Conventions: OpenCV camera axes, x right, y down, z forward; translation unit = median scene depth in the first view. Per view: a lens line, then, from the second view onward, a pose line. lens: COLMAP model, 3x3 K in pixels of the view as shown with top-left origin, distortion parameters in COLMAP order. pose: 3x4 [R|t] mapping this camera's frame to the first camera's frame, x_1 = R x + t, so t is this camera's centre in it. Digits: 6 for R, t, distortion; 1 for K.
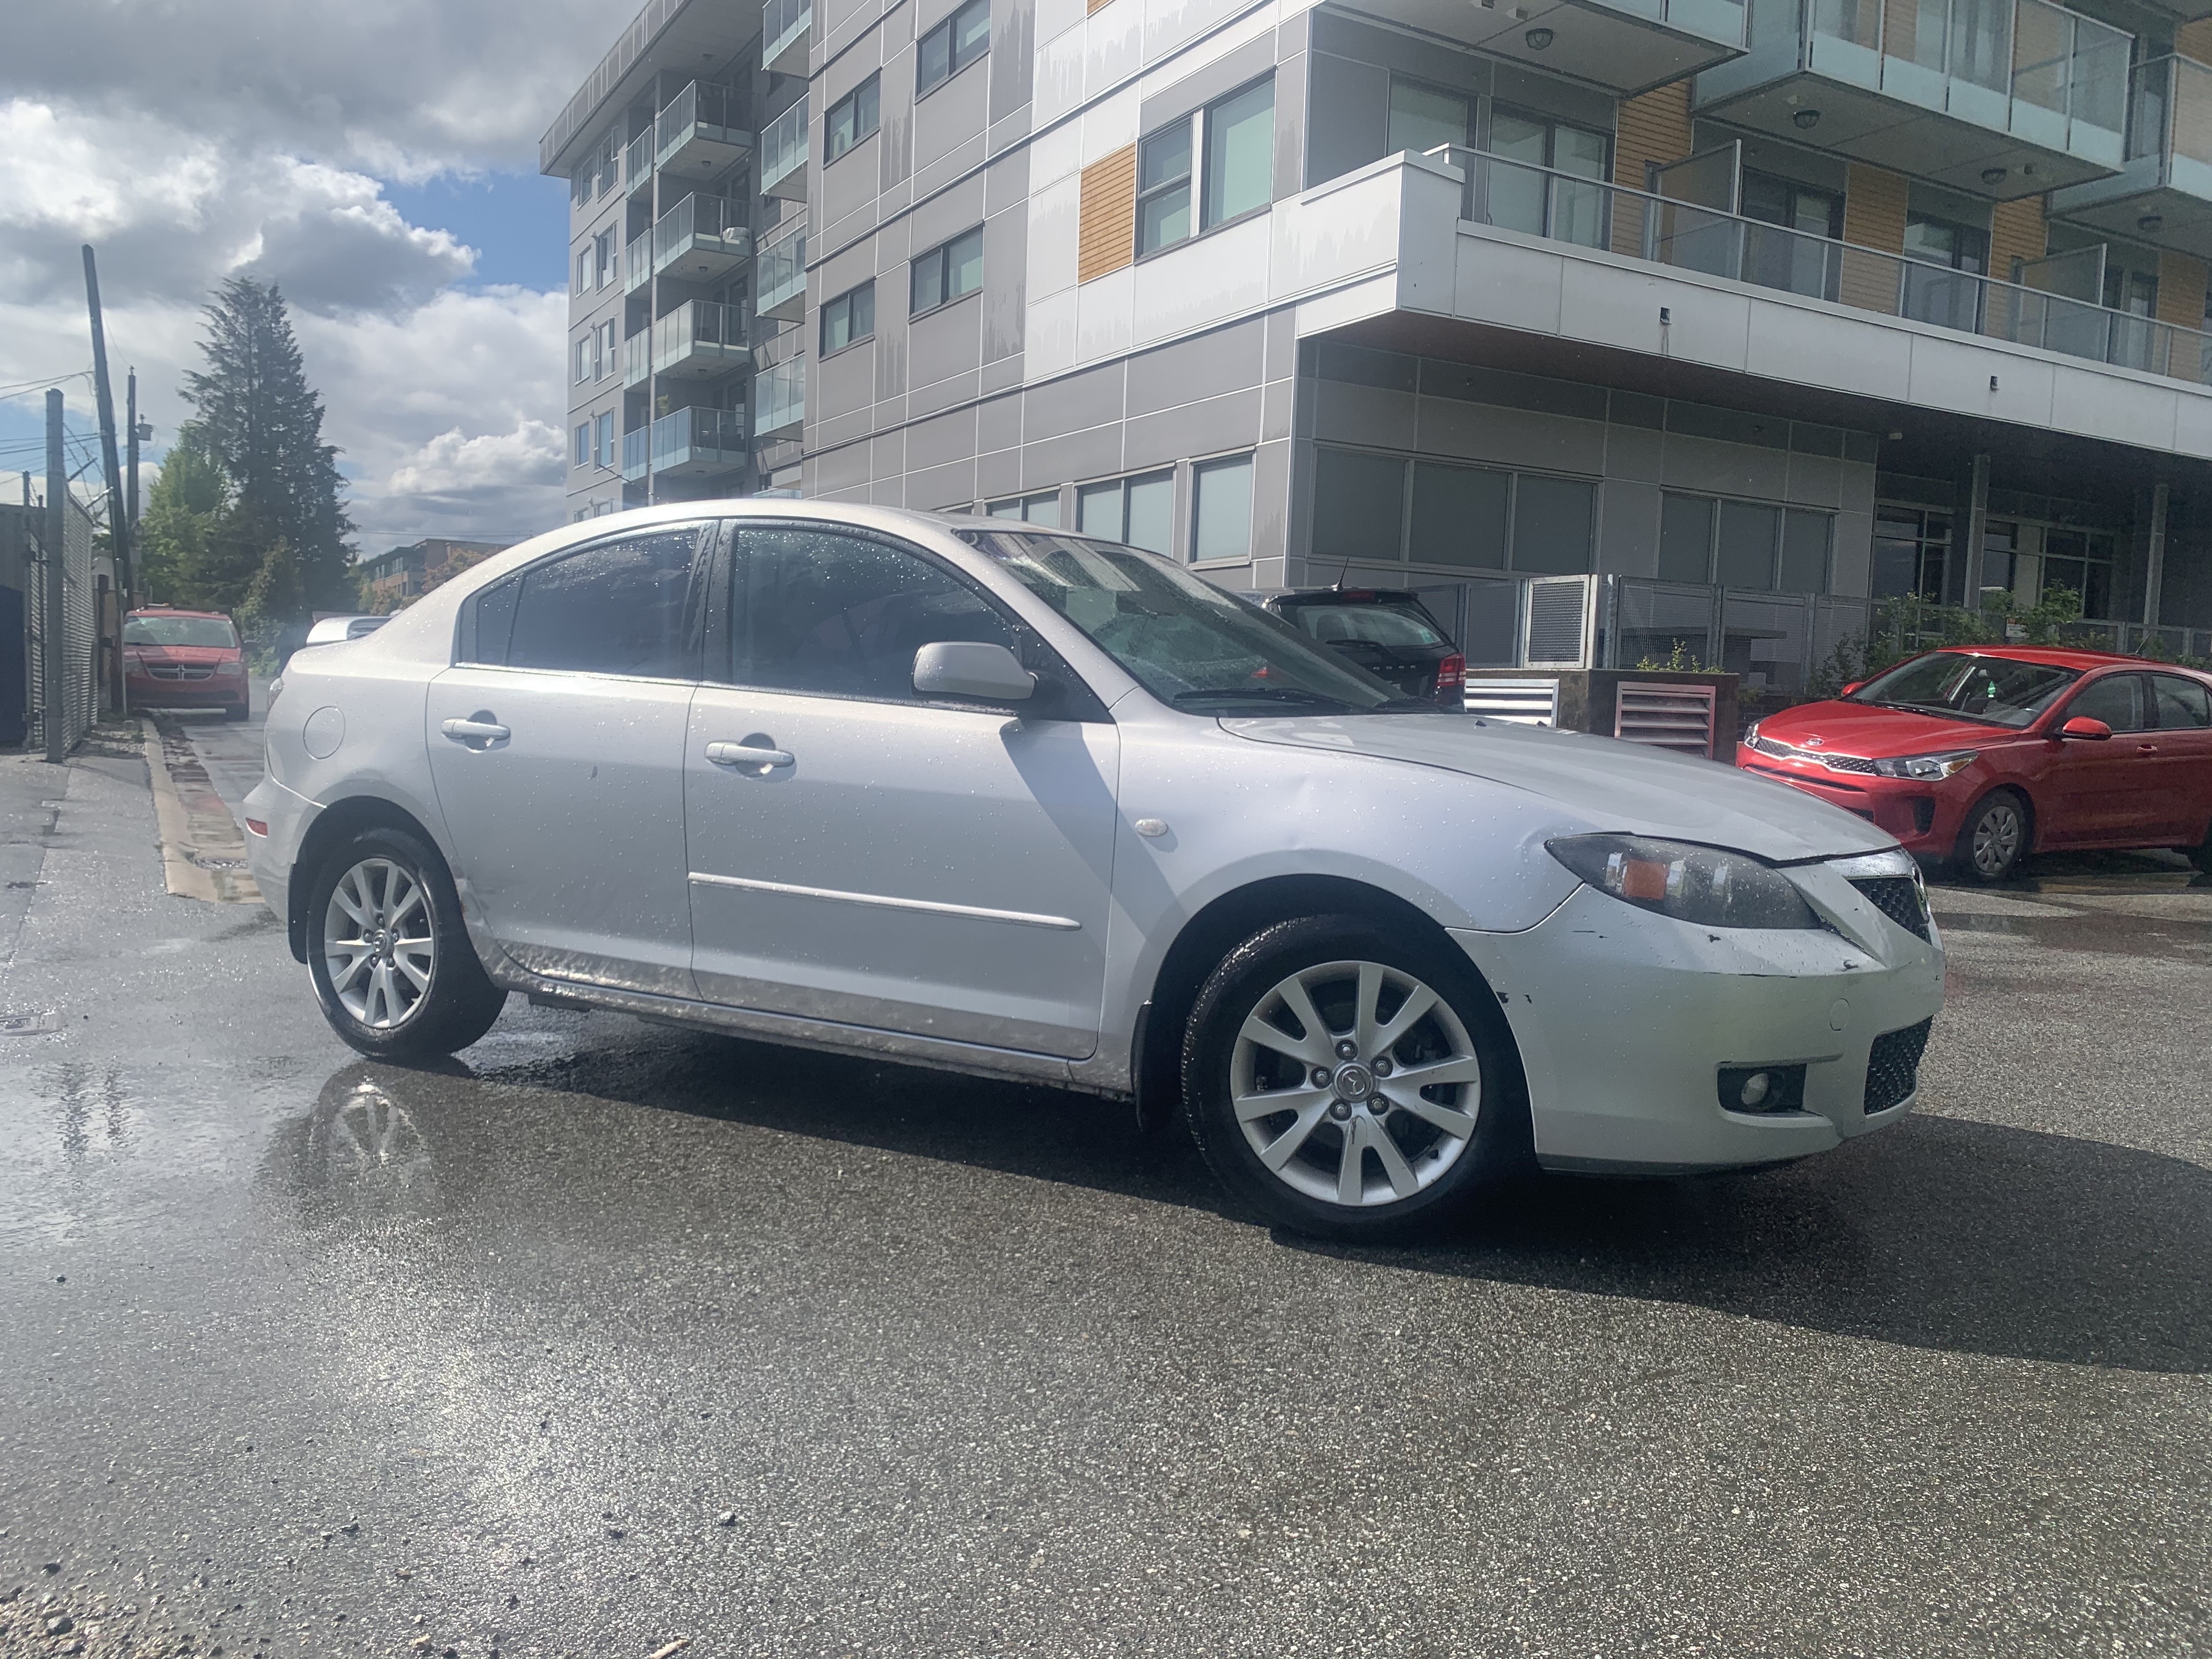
lens RADIAL K [[1716.3, 0, 1236.2], [0, 1716.3, 1006.9], [0, 0, 1]] dist [0.046804, -0.090919]
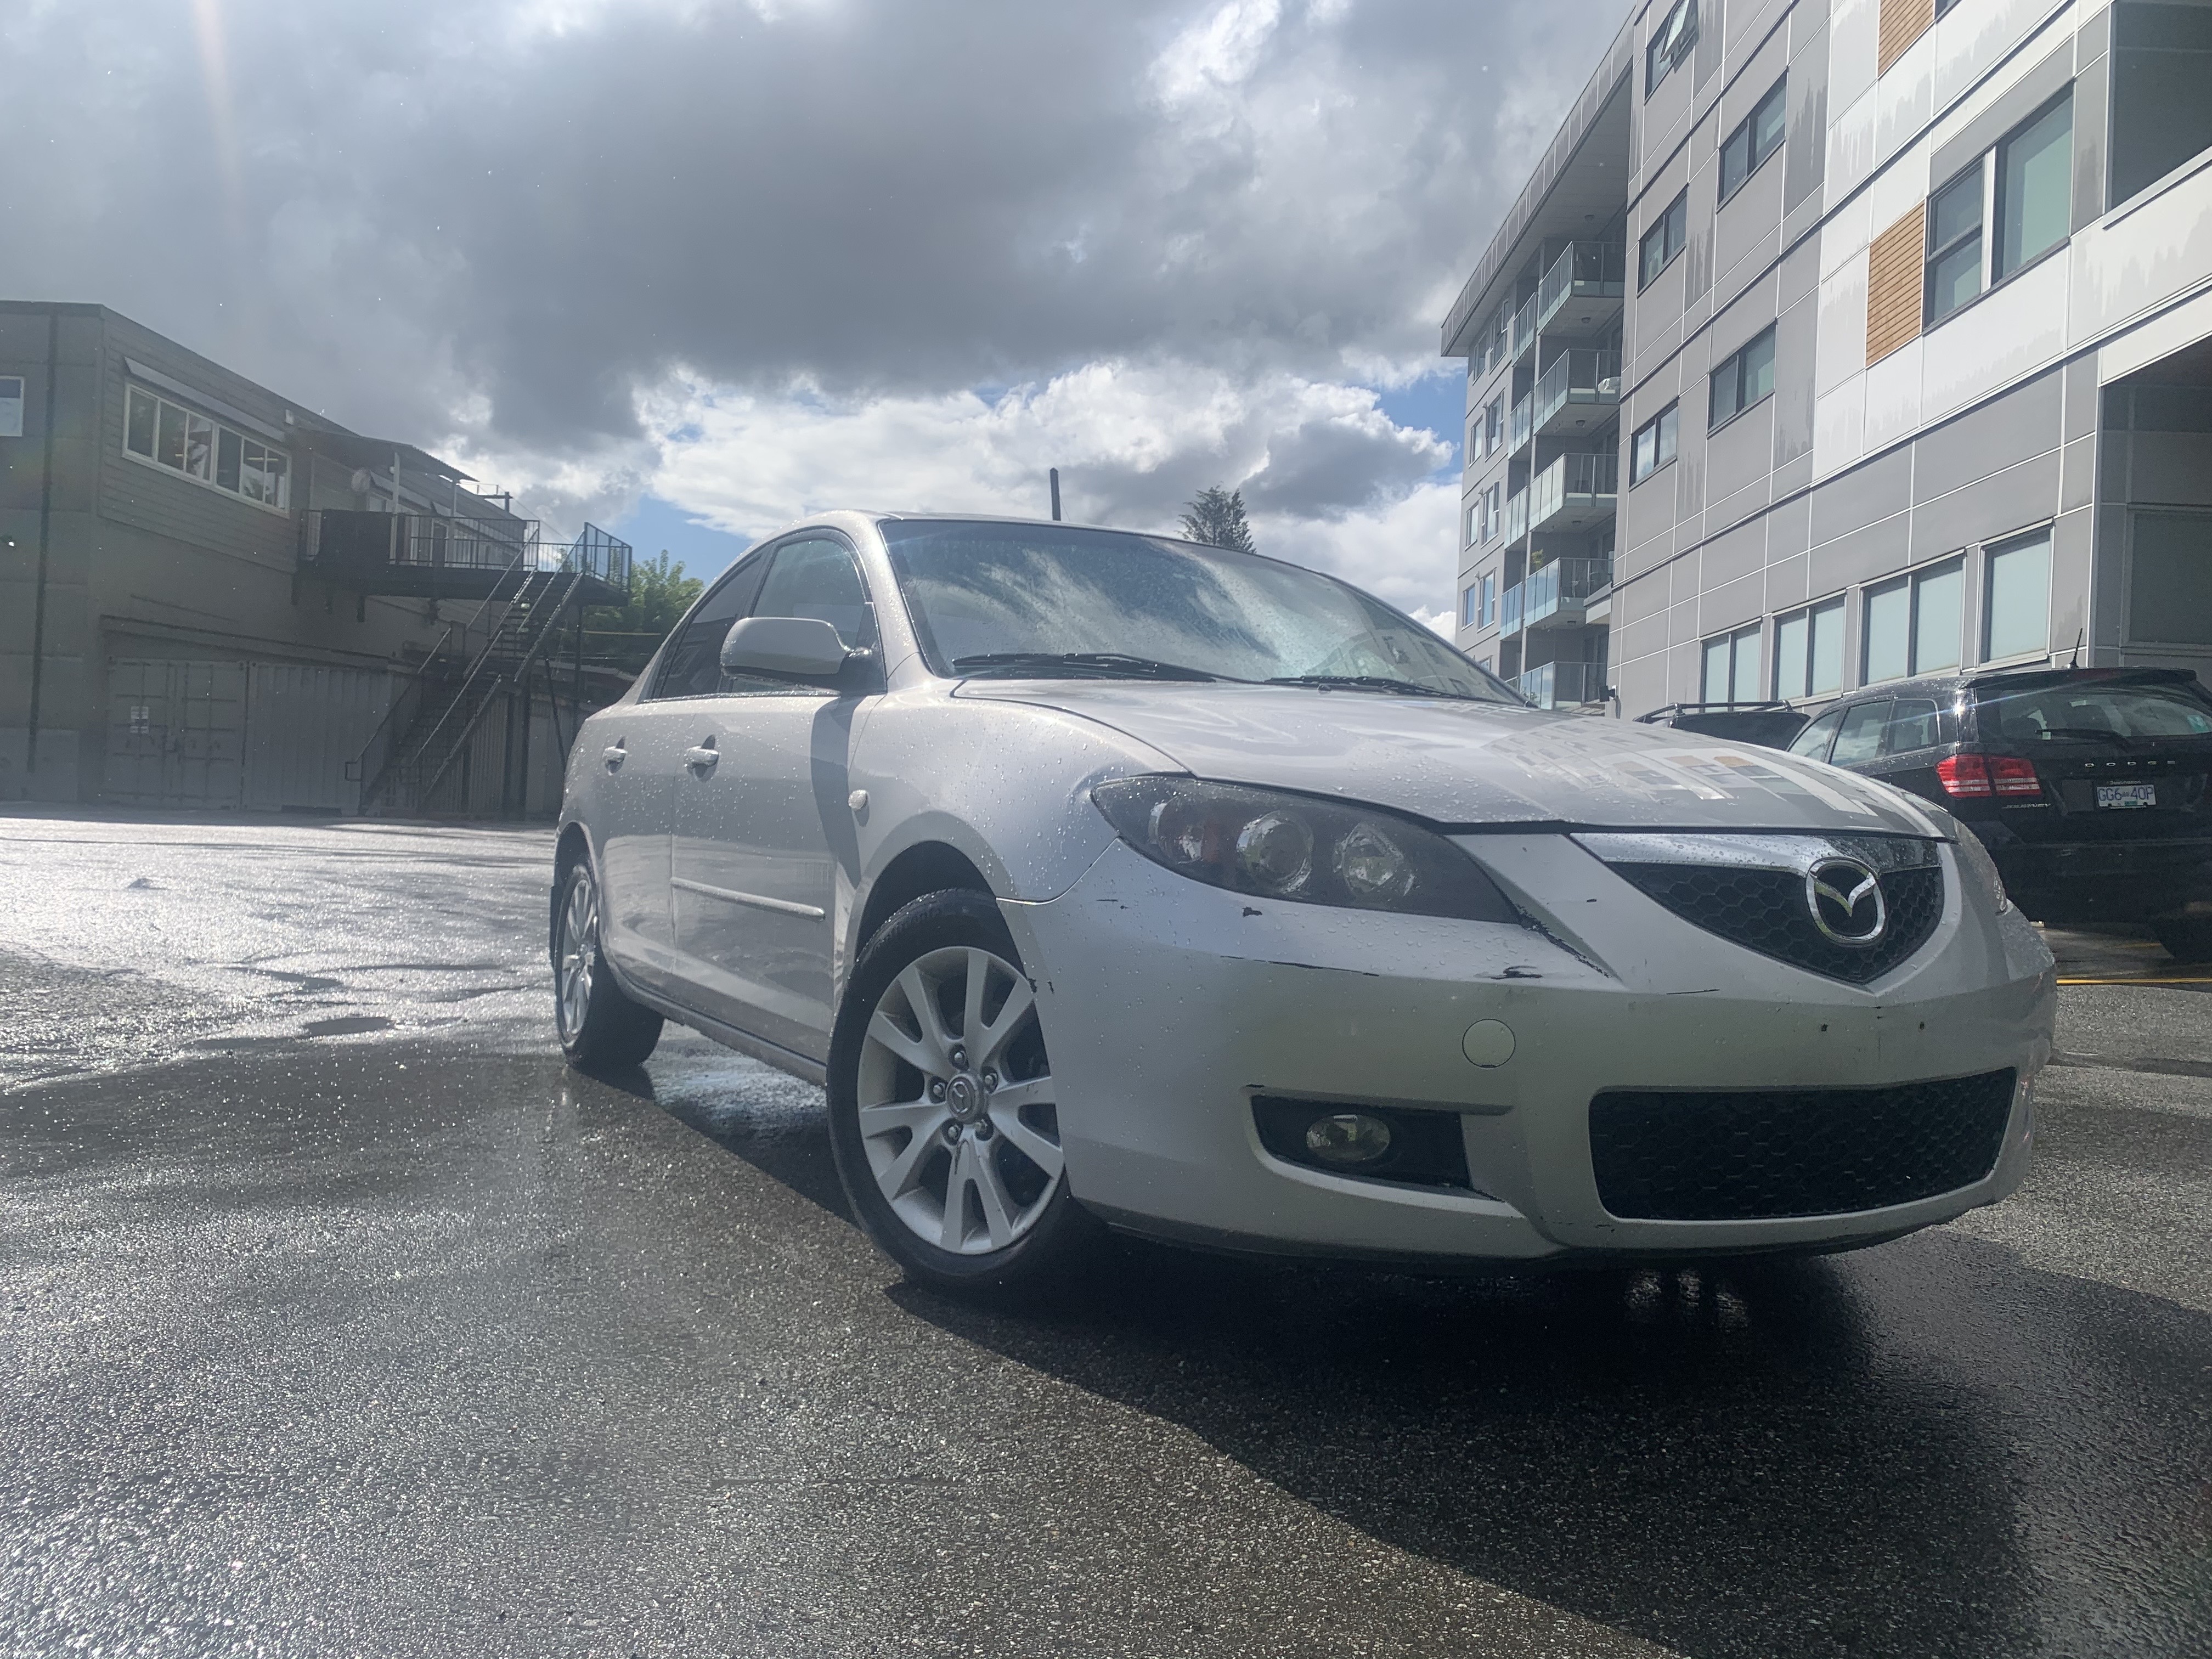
lens RADIAL K [[1795.5, 0, 1104.3], [0, 1795.5, 951.1], [0, 0, 1]] dist [0.036057, -0.056126]
pose [[0.836130, 0.033024, -0.547537, 0.106924], [-0.101515, 0.990259, -0.095294, 0.008955], [0.539057, 0.135261, 0.831338, 0.058183]]
